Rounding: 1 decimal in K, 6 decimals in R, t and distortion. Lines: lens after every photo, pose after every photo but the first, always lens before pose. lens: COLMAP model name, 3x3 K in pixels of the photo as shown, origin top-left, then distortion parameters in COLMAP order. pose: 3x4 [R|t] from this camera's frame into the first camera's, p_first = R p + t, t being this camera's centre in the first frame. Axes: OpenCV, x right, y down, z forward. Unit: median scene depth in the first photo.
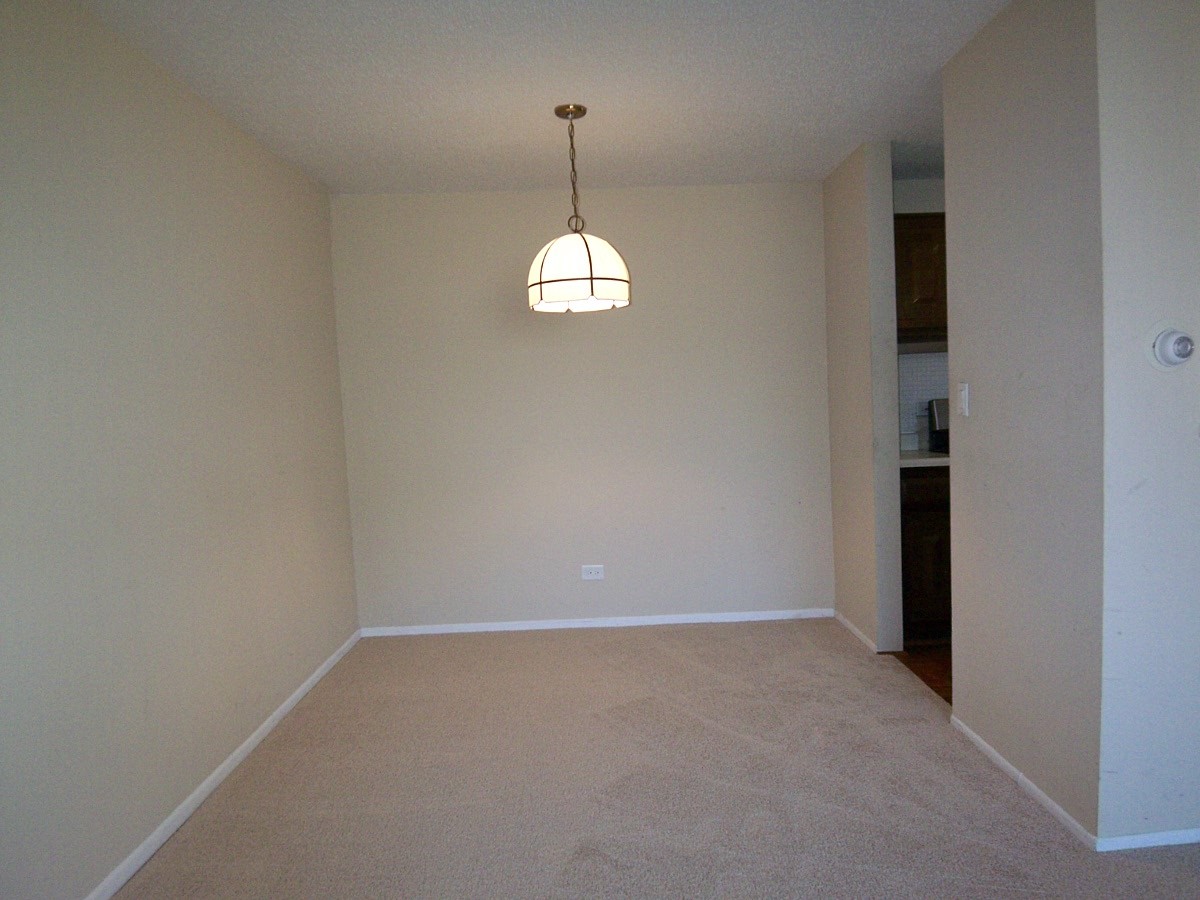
lens RADIAL K [[816.4, 0, 606.9], [0, 816.4, 456.9], [0, 0, 1]] dist [-0.034387, -0.001097]
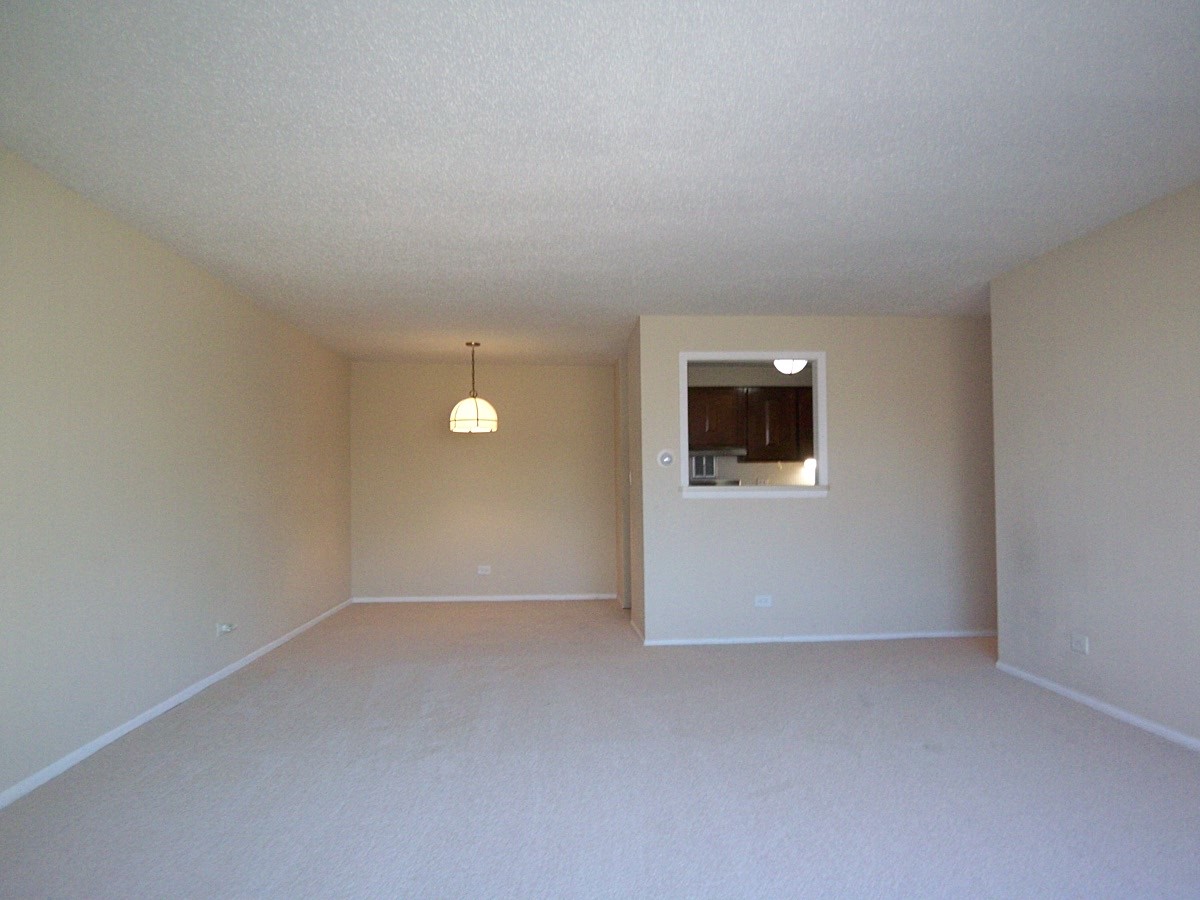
lens RADIAL K [[816.4, 0, 606.9], [0, 816.4, 456.9], [0, 0, 1]] dist [-0.034387, -0.001097]
pose [[0.998125, 0.040414, 0.045977, 0.223747], [-0.034954, 0.992875, -0.113915, 0.121334], [-0.050253, 0.112094, 0.992426, -1.169178]]
